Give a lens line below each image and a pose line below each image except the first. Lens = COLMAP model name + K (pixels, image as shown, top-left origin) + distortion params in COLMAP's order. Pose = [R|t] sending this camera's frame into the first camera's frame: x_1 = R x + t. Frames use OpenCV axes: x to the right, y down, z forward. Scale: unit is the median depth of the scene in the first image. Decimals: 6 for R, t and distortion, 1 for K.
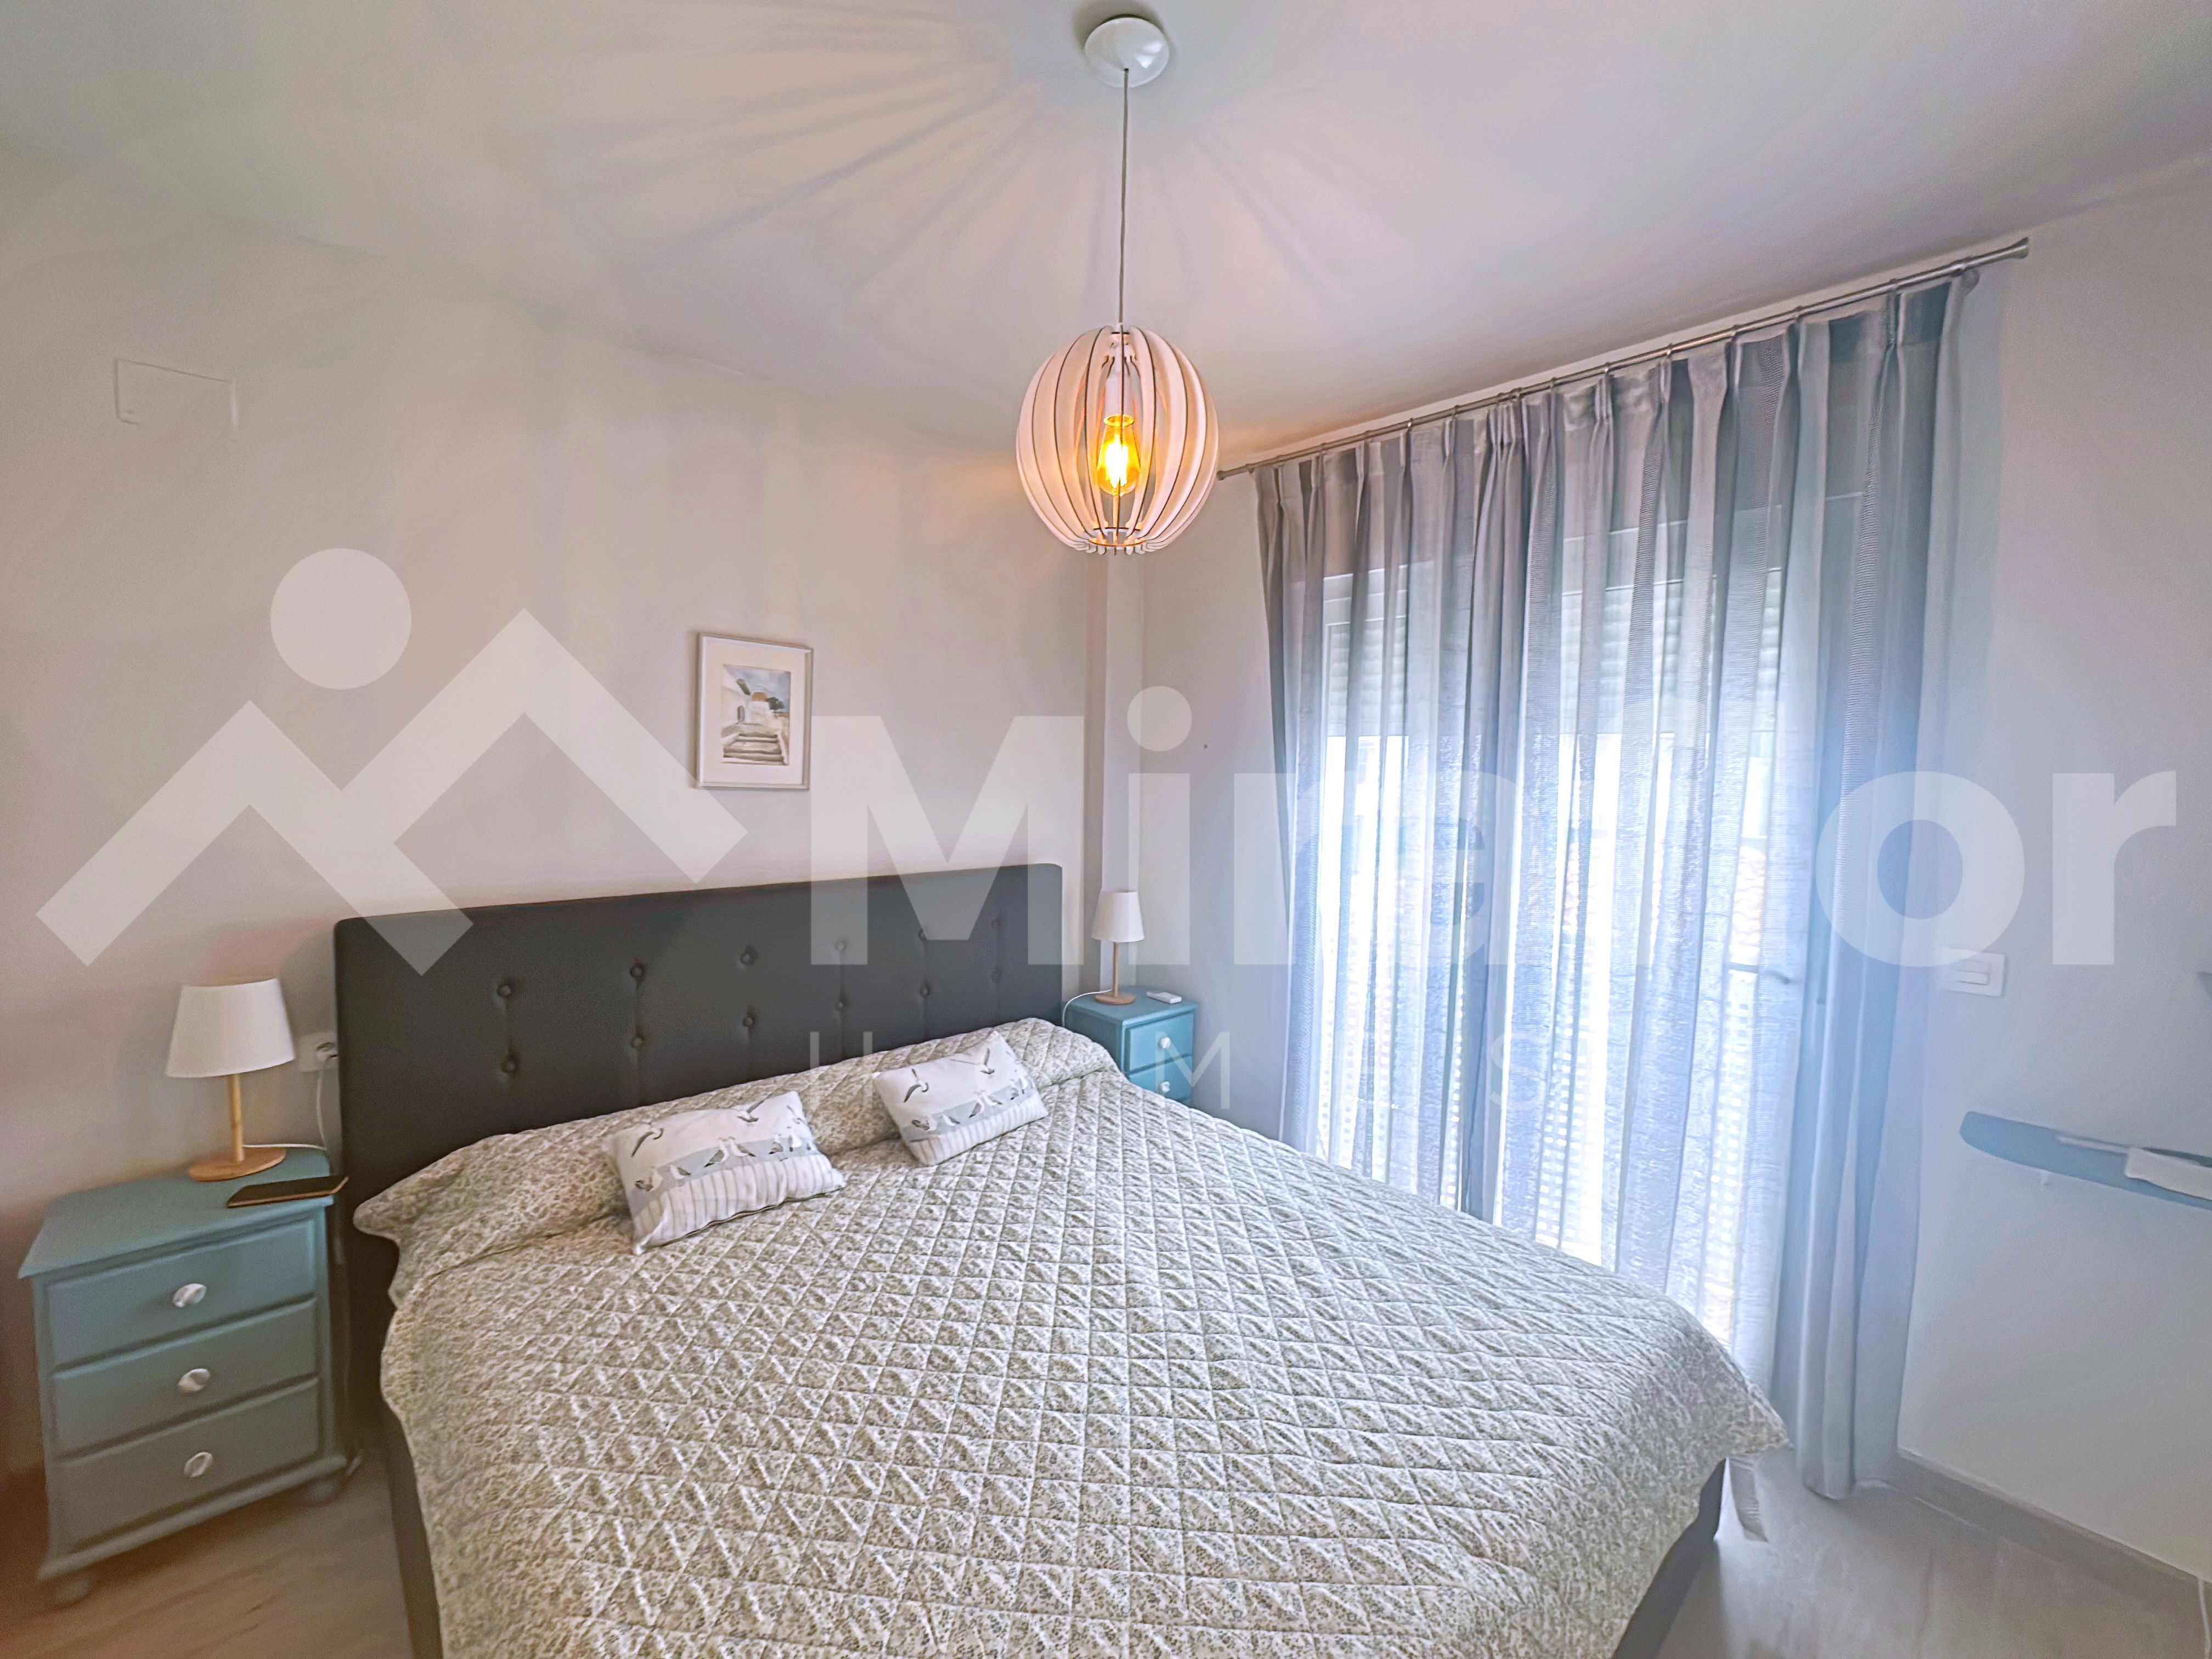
lens RADIAL K [[895.9, 0, 1103.8], [0, 895.9, 829.7], [0, 0, 1]] dist [-0.002877, -0.000014]
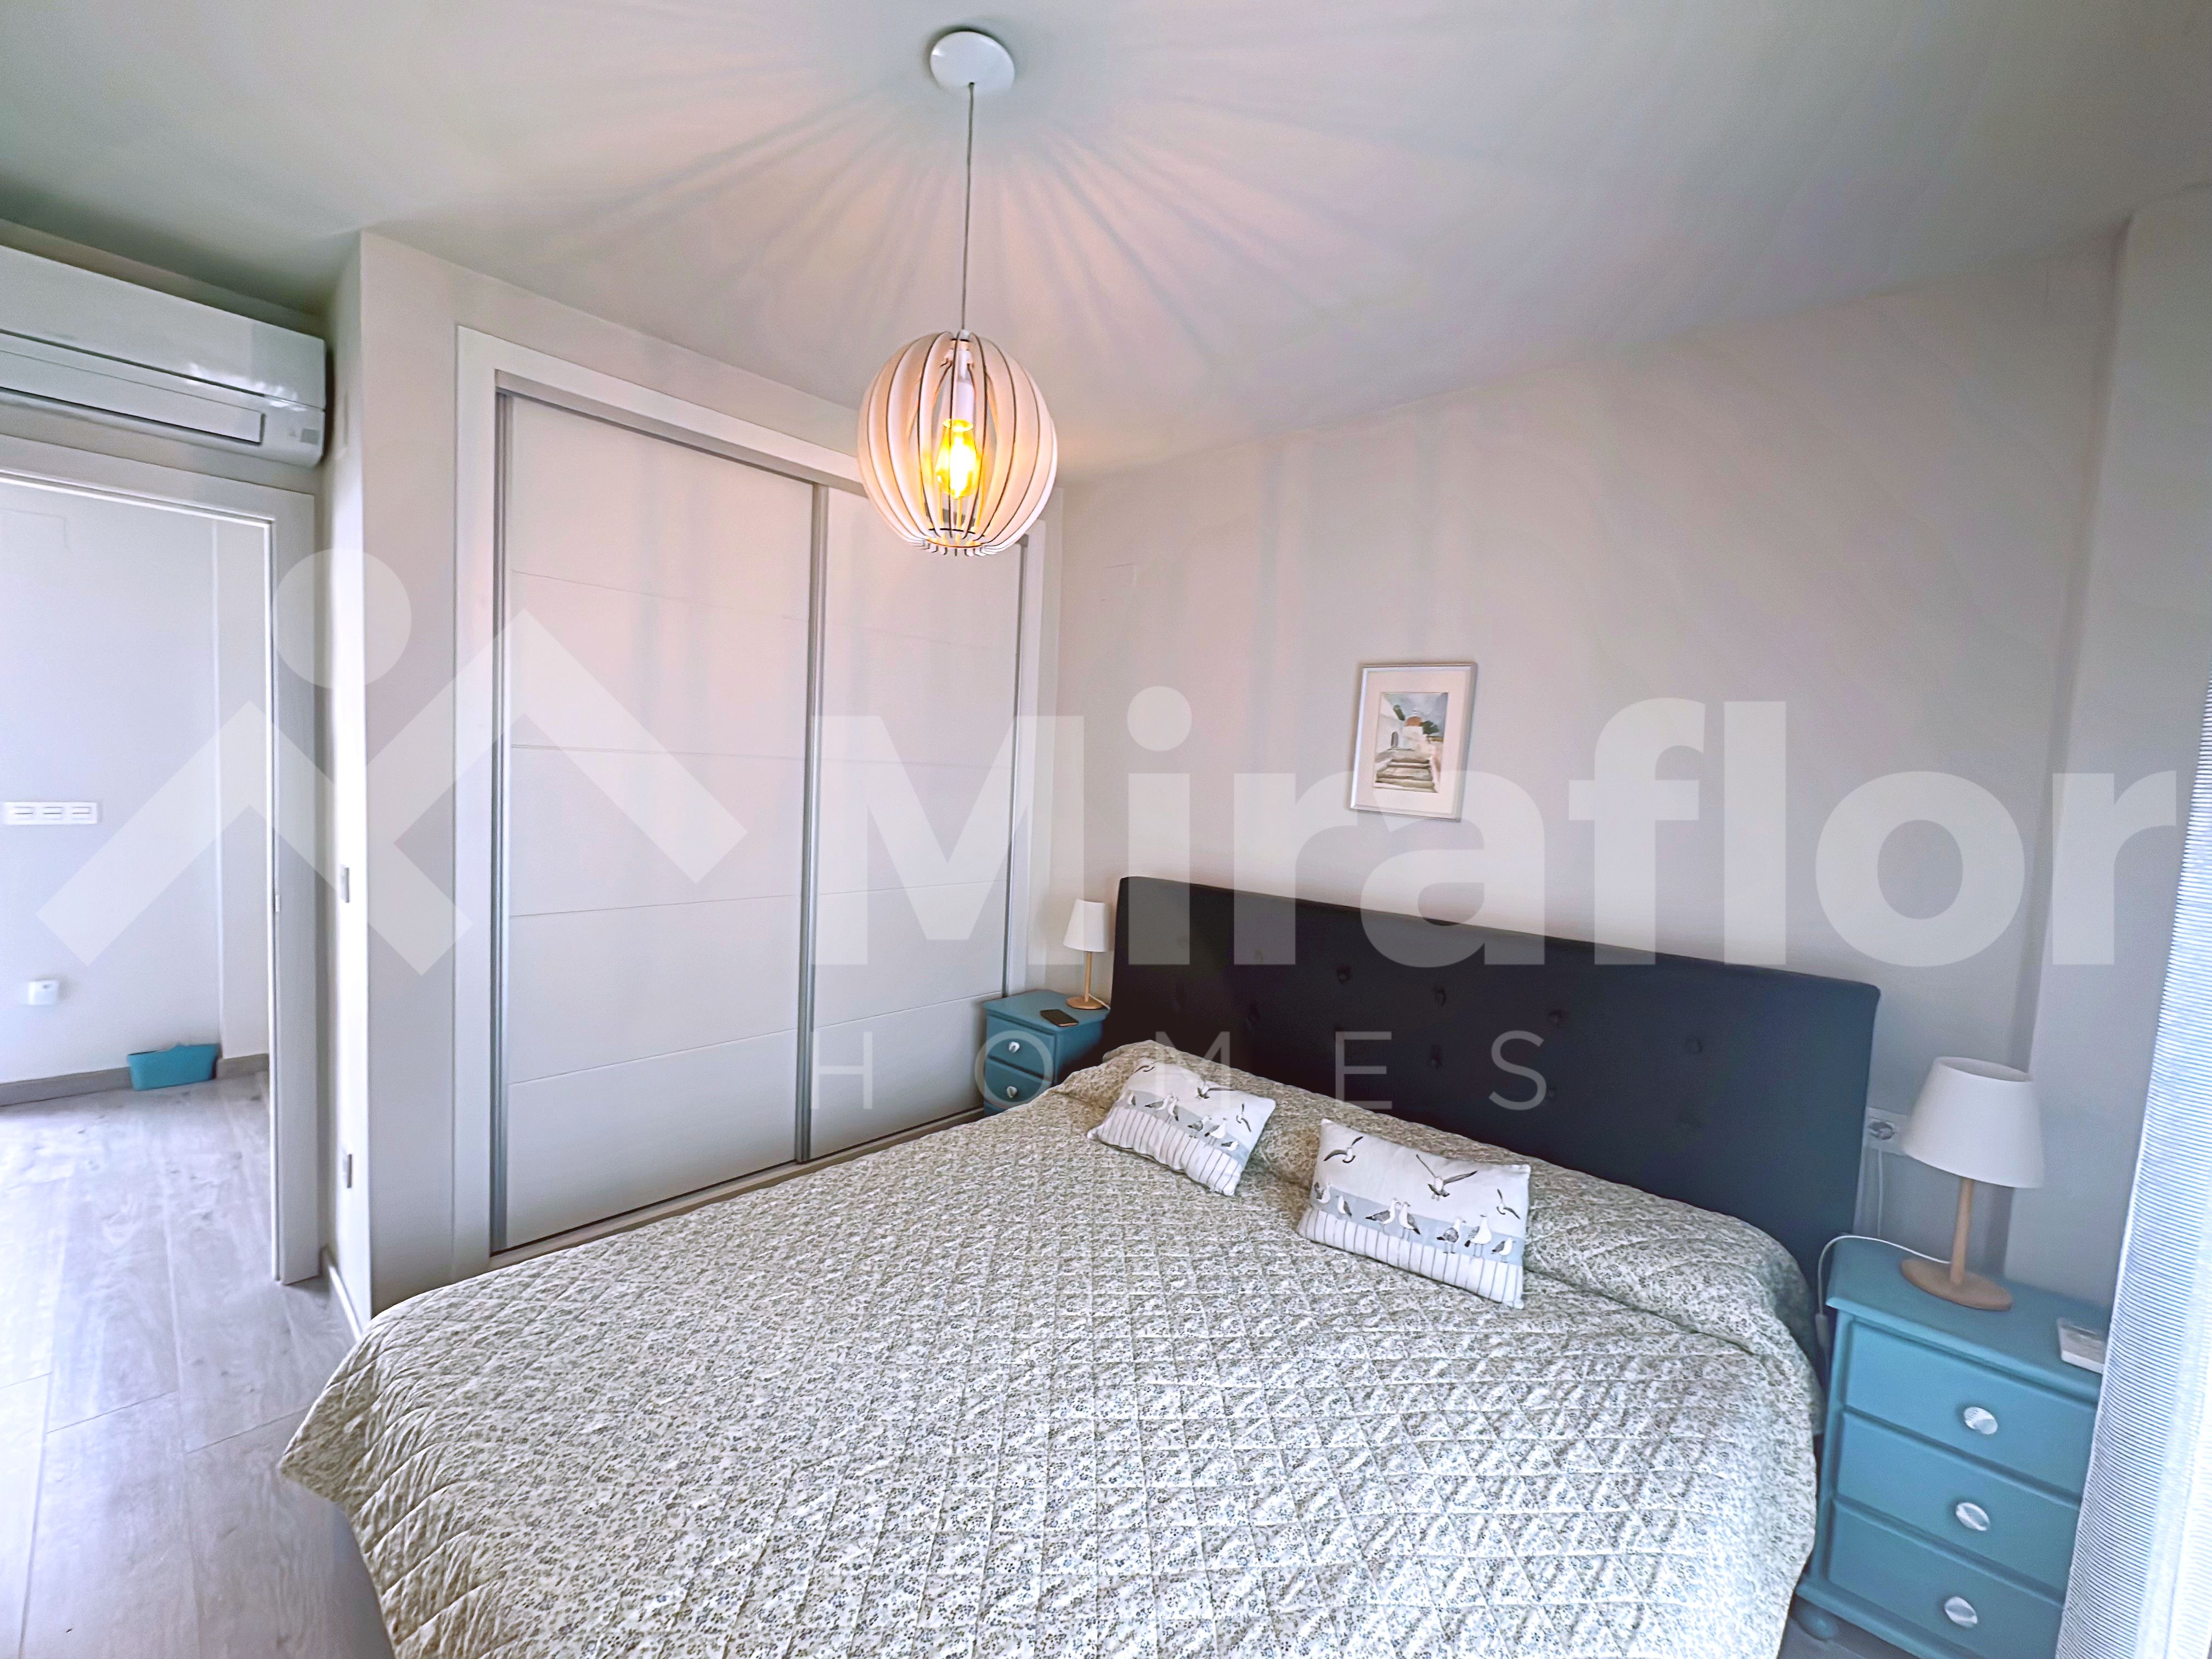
lens RADIAL K [[895.9, 0, 1101.4], [0, 895.9, 828.0], [0, 0, 1]] dist [-0.002877, -0.000014]
pose [[0.087037, 0.038445, -0.995463, 0.572997], [-0.121381, 0.992219, 0.027707, -0.019376], [0.988783, 0.118419, 0.091026, 0.600500]]
